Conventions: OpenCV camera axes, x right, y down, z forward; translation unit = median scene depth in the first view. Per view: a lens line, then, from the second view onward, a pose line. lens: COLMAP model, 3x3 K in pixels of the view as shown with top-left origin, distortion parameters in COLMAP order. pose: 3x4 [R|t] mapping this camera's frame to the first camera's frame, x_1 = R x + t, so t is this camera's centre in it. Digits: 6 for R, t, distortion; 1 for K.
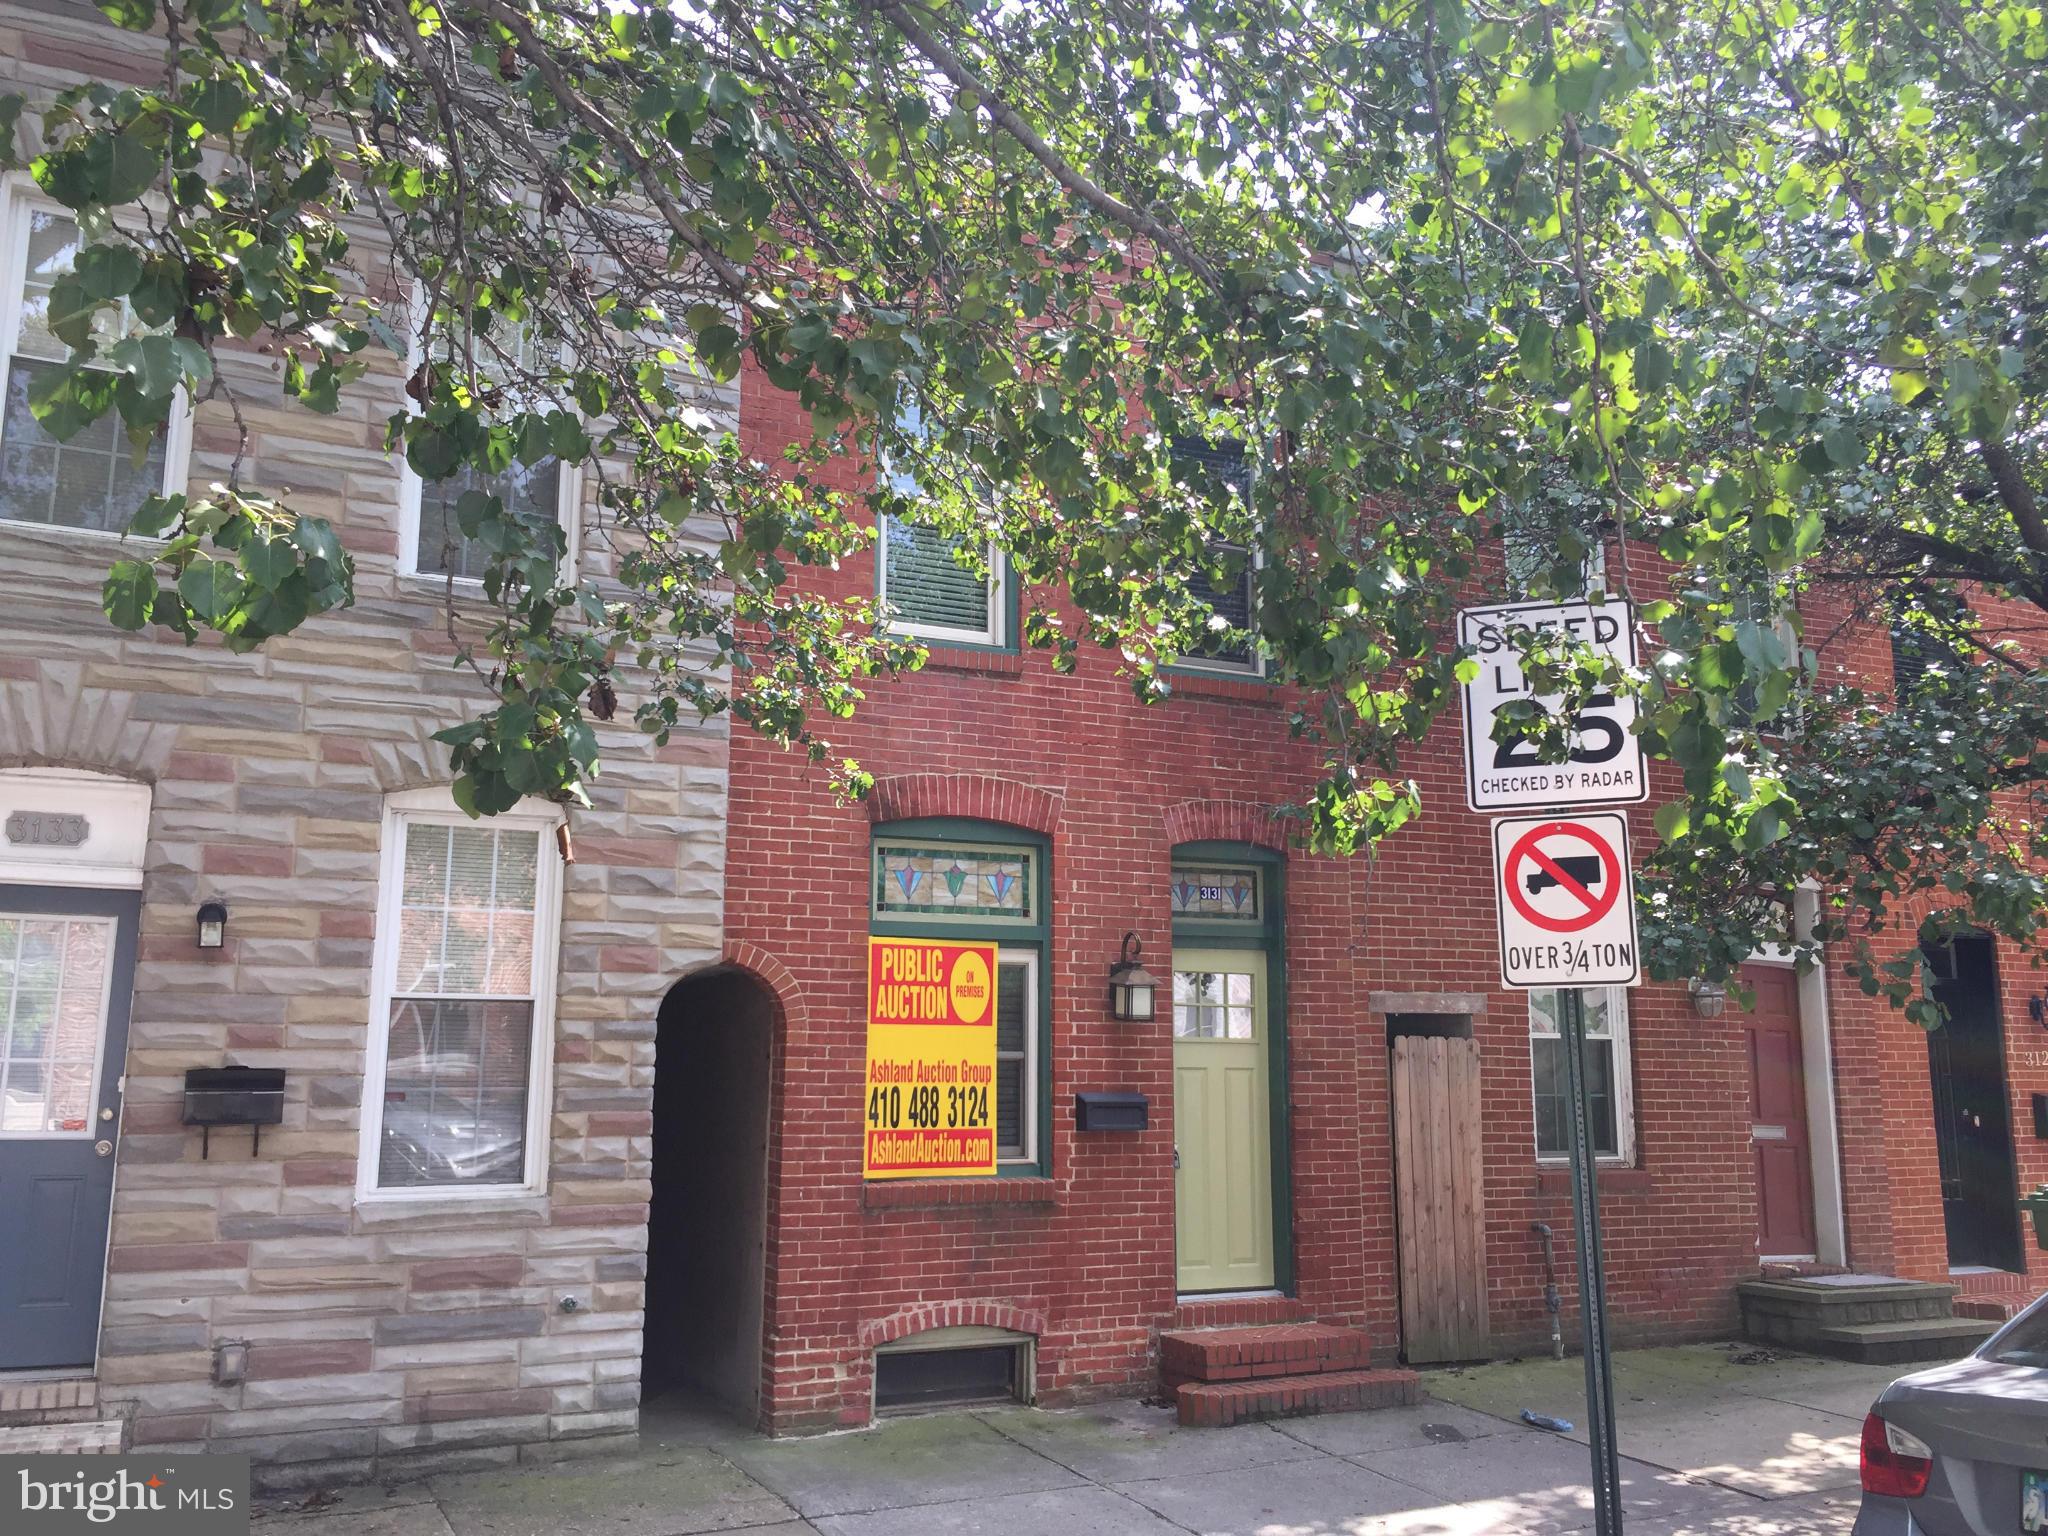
lens RADIAL K [[1768.9, 0, 1024.0], [0, 1768.9, 768.0], [0, 0, 1]] dist [0.041174, 0.003372]
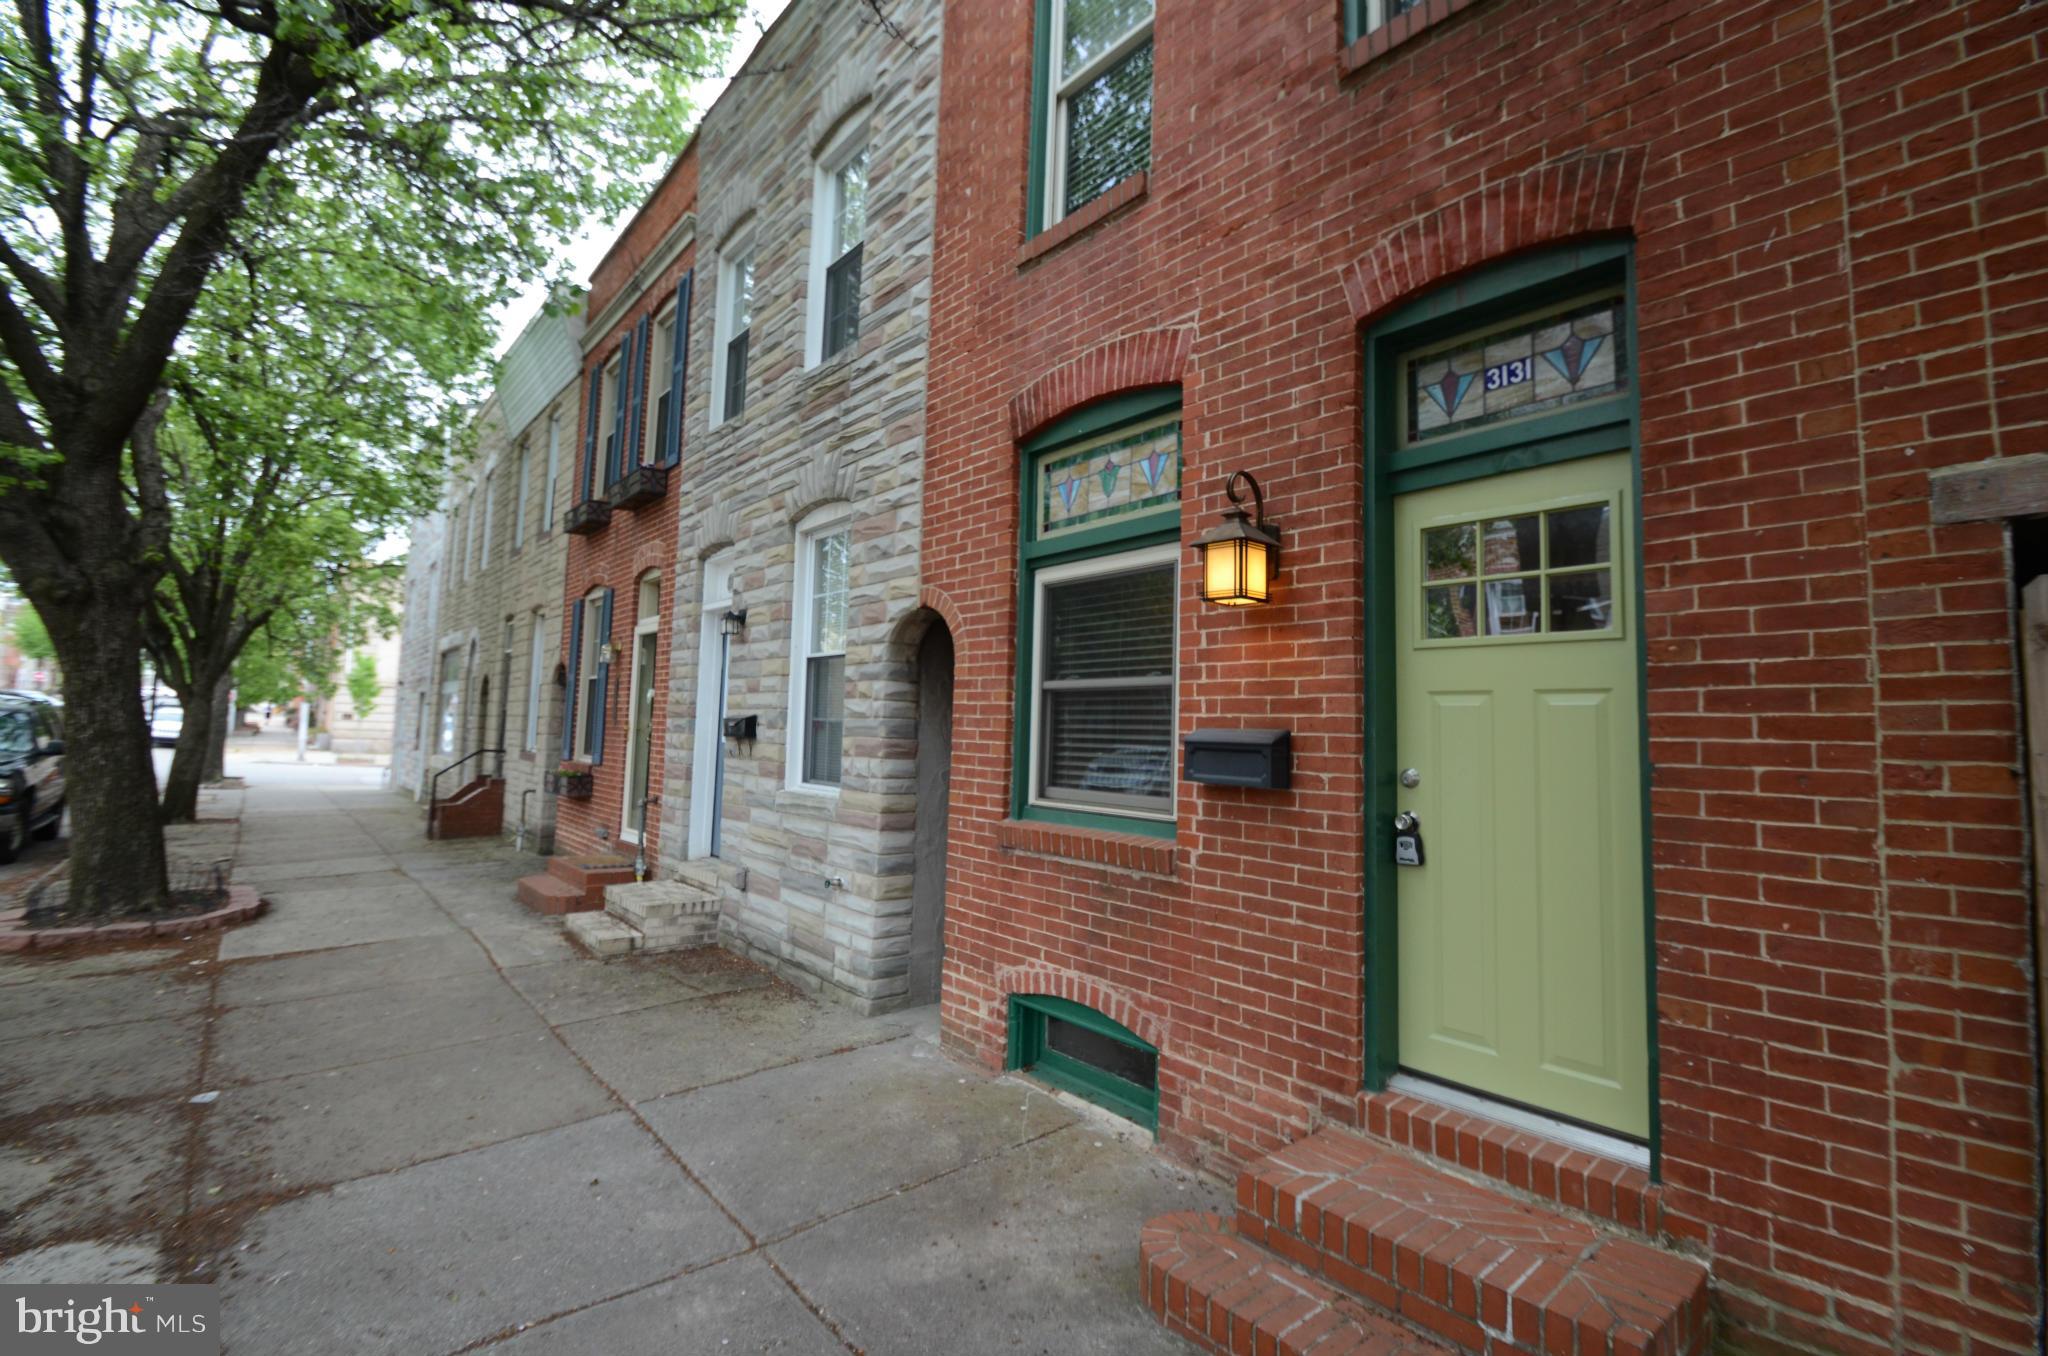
lens RADIAL K [[899.5, 0, 1015.5], [0, 899.5, 659.6], [0, 0, 1]] dist [-0.000010, -0.009505]
pose [[0.249951, -0.075660, -0.965298, 0.365370], [0.139754, 0.989322, -0.041356, 0.165044], [0.958120, -0.124568, 0.257856, 0.863665]]
